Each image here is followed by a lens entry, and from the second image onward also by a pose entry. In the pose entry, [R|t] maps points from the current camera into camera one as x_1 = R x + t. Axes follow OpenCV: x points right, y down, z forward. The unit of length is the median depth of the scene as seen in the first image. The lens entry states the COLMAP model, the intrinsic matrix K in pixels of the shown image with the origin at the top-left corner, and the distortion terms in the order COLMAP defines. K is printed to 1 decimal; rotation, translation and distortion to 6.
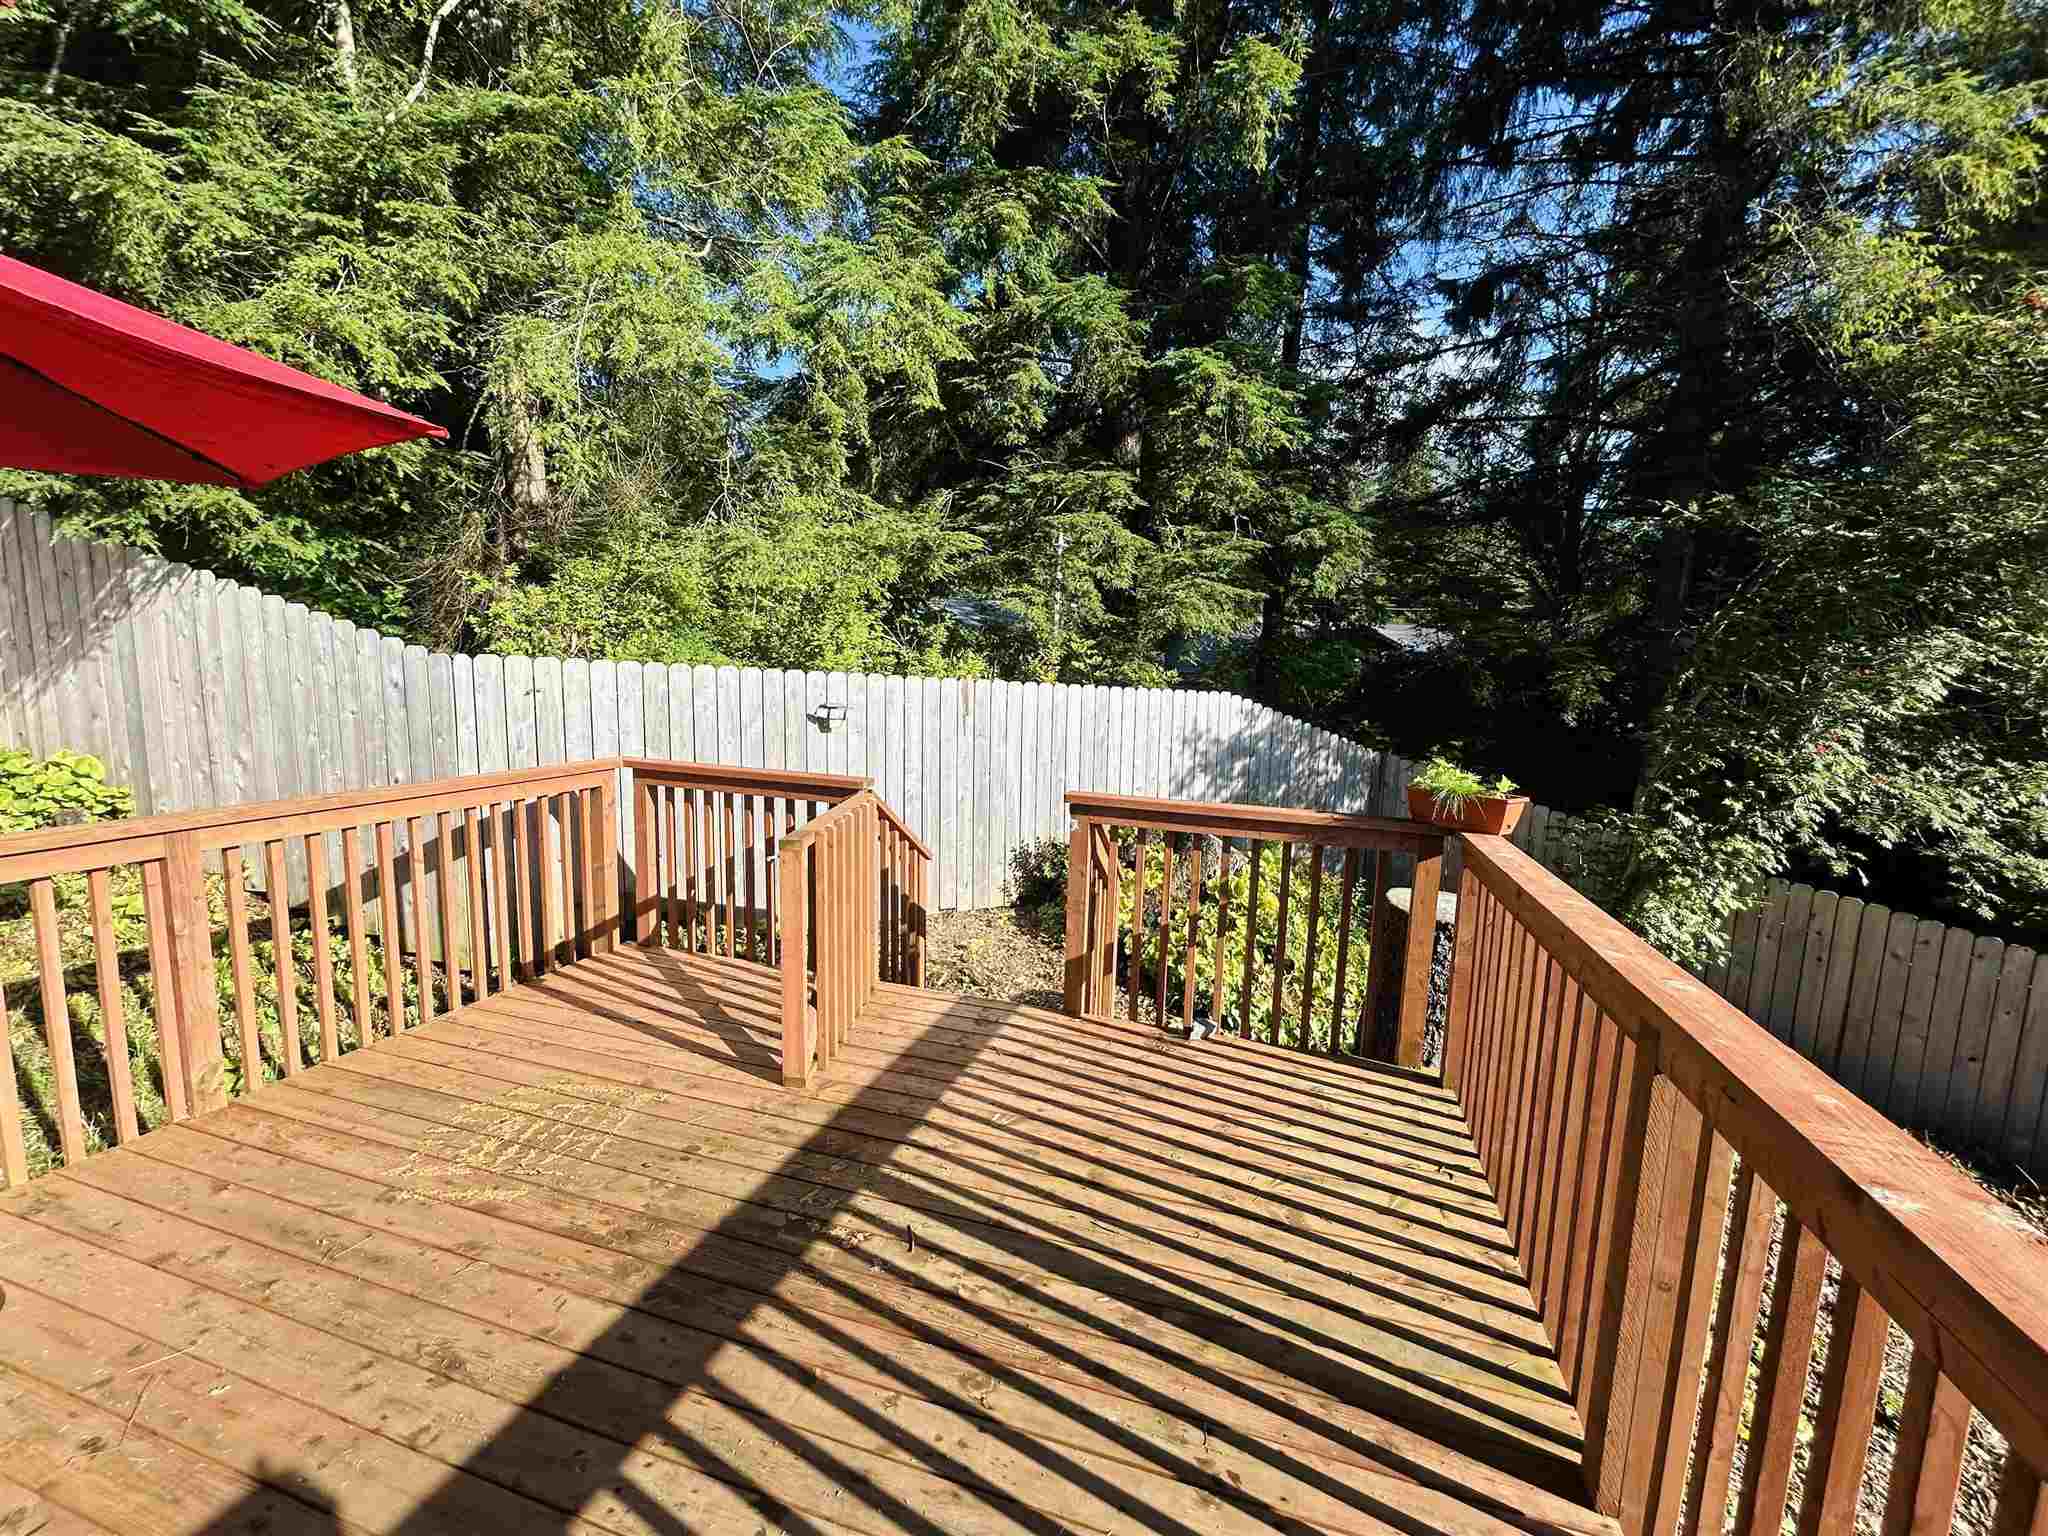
lens RADIAL K [[831.3, 0, 1020.1], [0, 831.3, 775.1], [0, 0, 1]] dist [-0.000407, -0.001223]
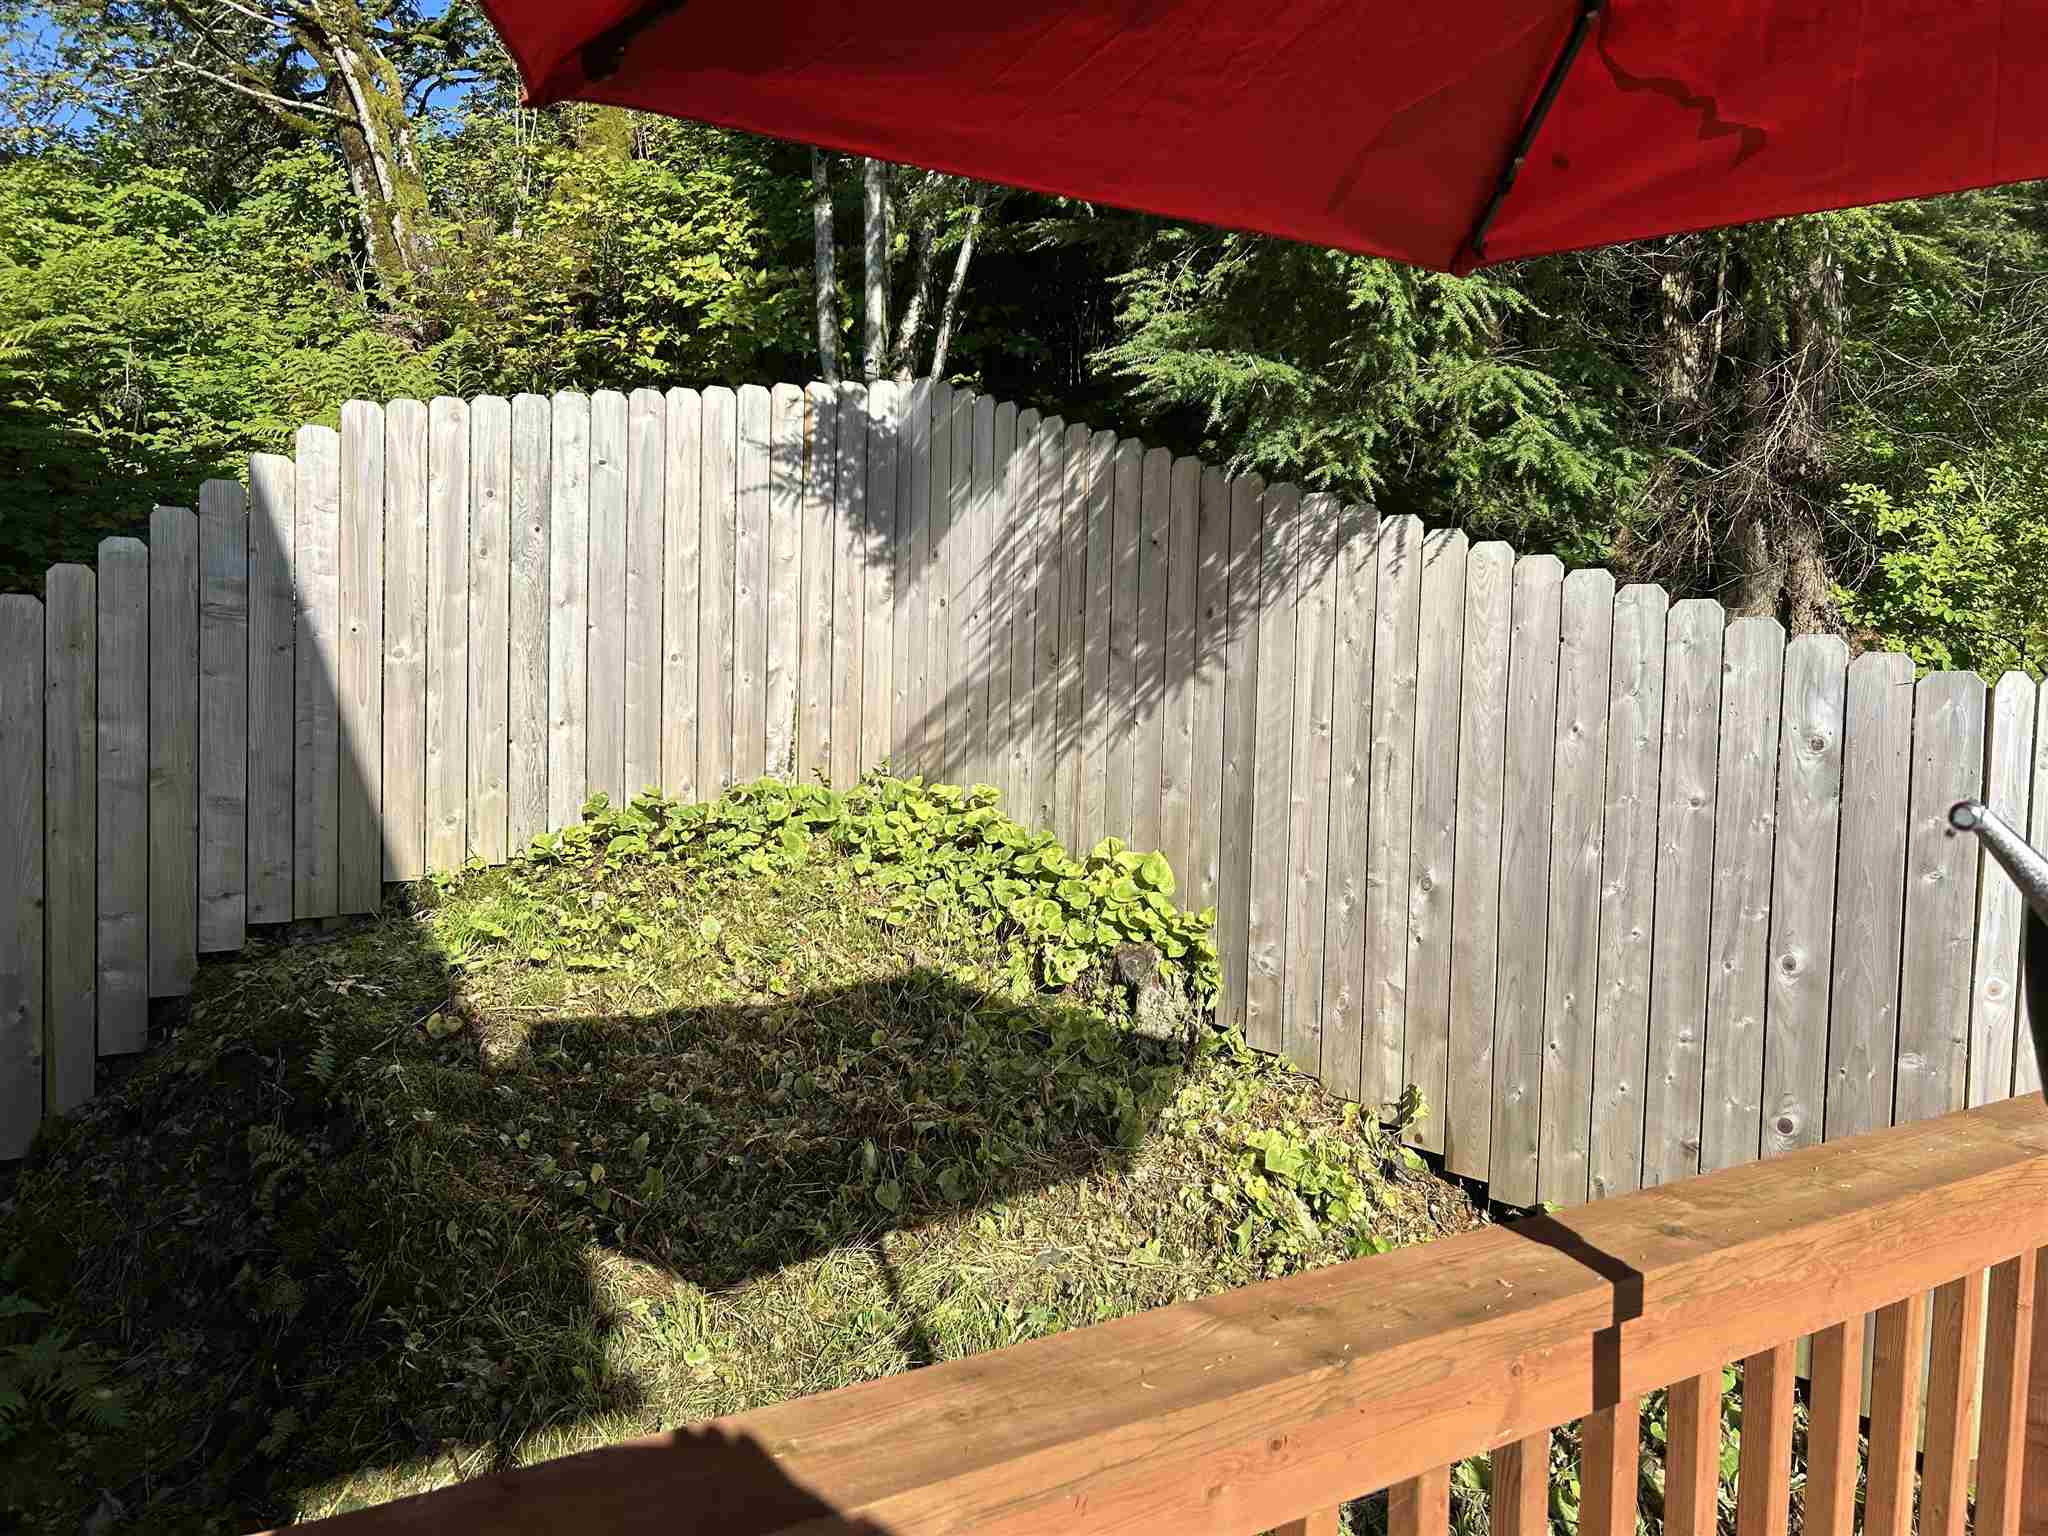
lens RADIAL K [[1552.7, 0, 1015.1], [0, 1552.7, 751.1], [0, 0, 1]] dist [0.046988, -0.061127]
pose [[0.761518, 0.022745, -0.647745, -0.358256], [-0.098641, 0.991810, -0.081140, 0.002520], [0.640594, 0.125684, 0.757524, 0.078533]]
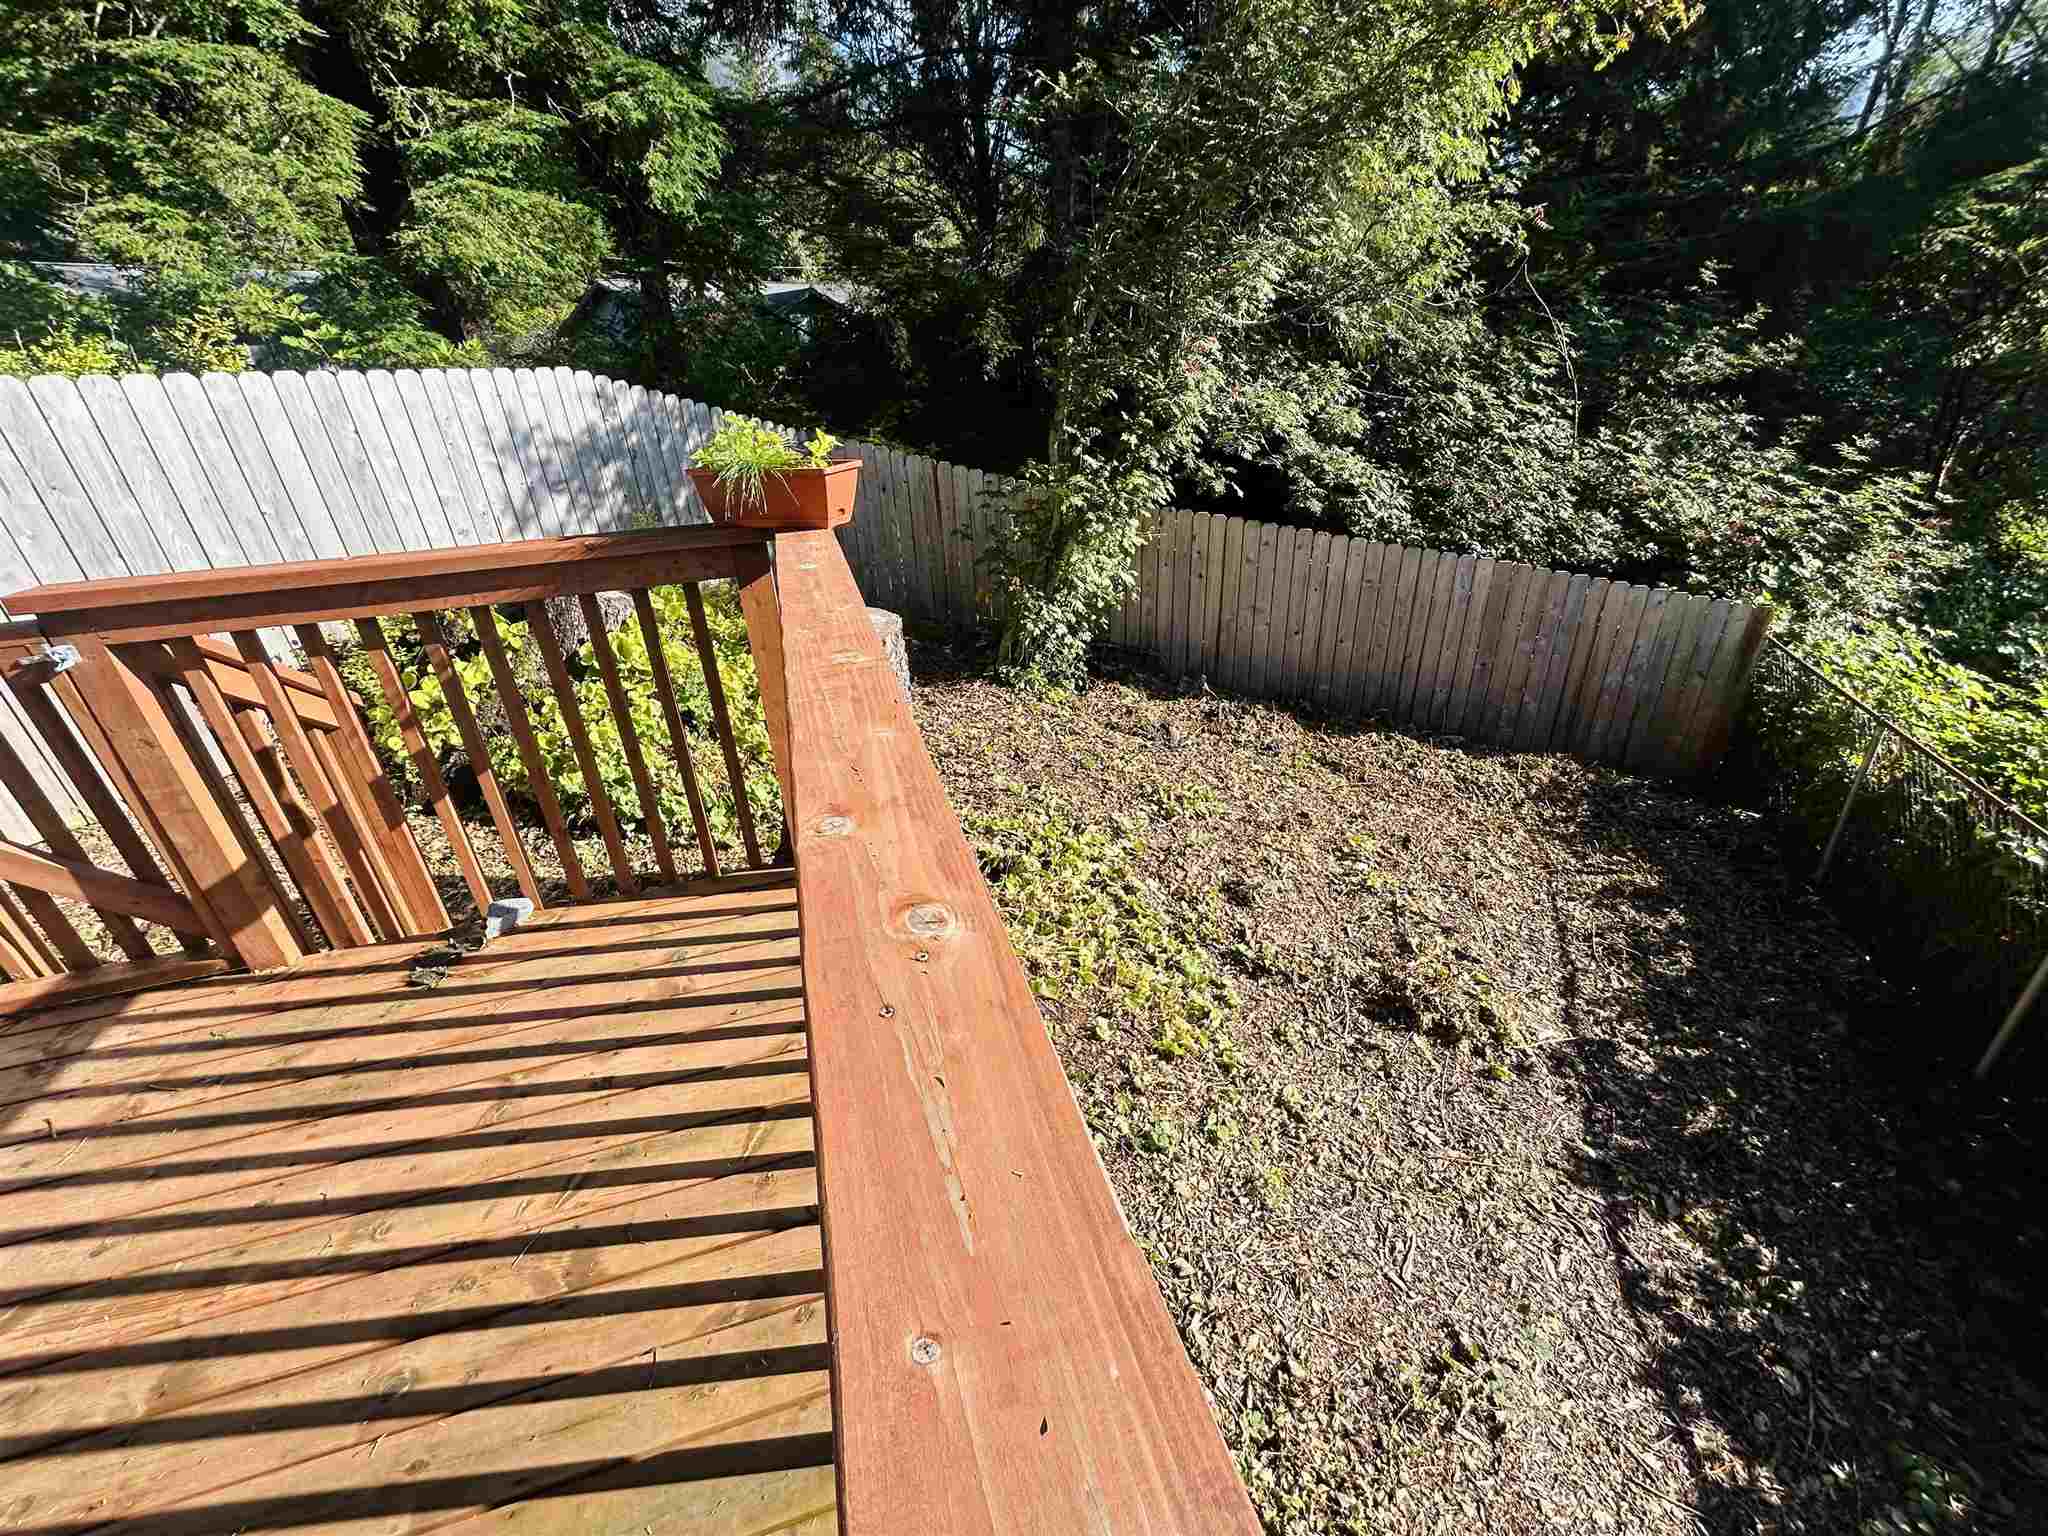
lens RADIAL K [[831.3, 0, 1017.7], [0, 831.3, 786.4], [0, 0, 1]] dist [-0.000407, -0.001223]
pose [[0.830050, -0.324453, 0.453594, 0.156325], [0.147355, 0.912036, 0.382723, 0.014169], [-0.537870, -0.250840, 0.804845, 0.159909]]
